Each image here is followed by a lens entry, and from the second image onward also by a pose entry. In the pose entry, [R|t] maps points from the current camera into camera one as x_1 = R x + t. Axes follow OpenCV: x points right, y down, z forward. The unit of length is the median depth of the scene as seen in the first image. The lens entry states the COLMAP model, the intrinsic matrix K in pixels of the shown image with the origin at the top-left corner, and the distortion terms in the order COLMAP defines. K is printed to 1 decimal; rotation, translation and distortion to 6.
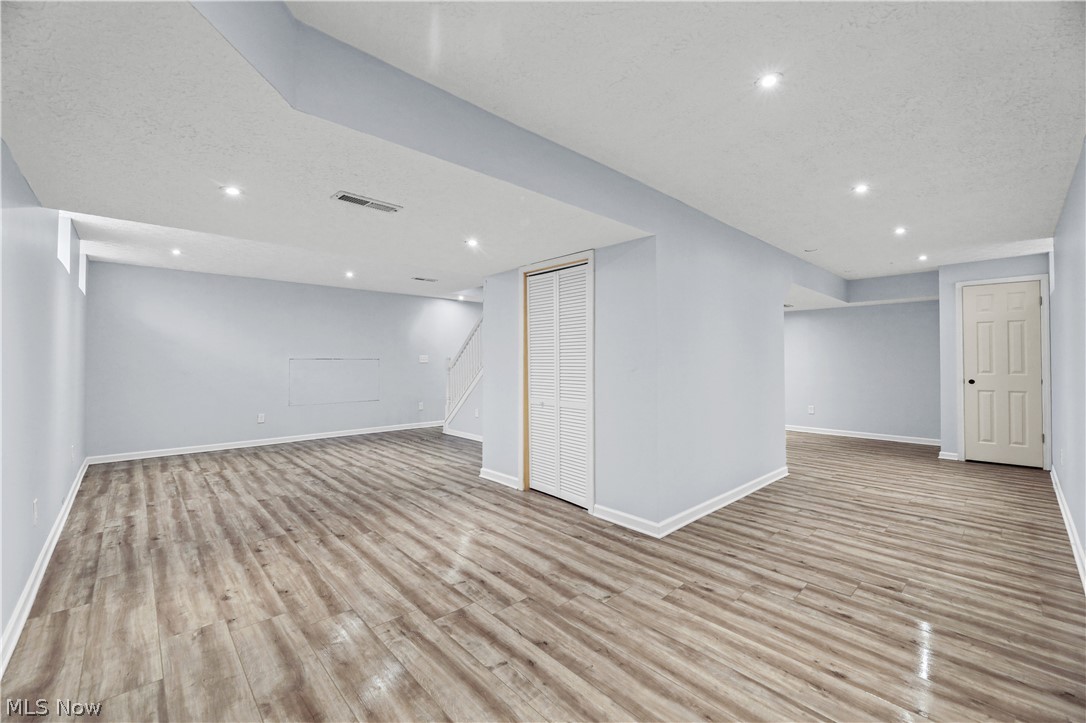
lens RADIAL K [[441.0, 0, 544.9], [0, 441.0, 354.9], [0, 0, 1]] dist [0.009443, -0.002132]
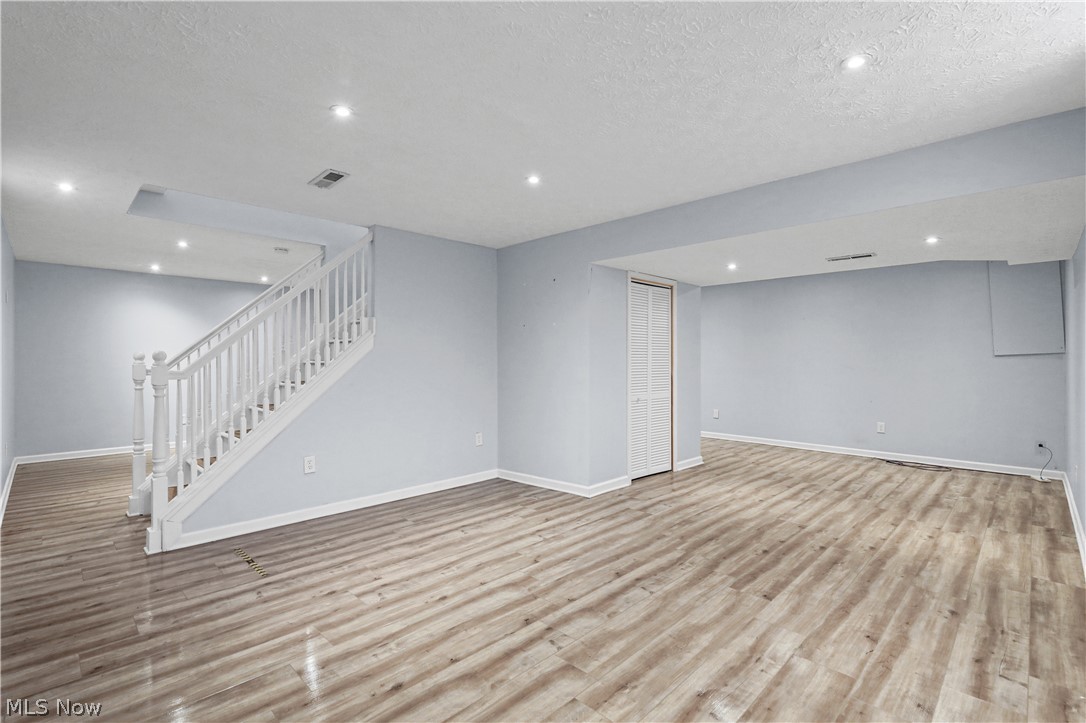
lens RADIAL K [[441.0, 0, 544.6], [0, 441.0, 358.1], [0, 0, 1]] dist [0.009443, -0.002132]
pose [[0.014124, 0.004932, 0.999888, -1.426636], [-0.010336, 0.999935, -0.004786, -0.006398], [-0.999847, -0.010267, 0.014174, 1.465327]]
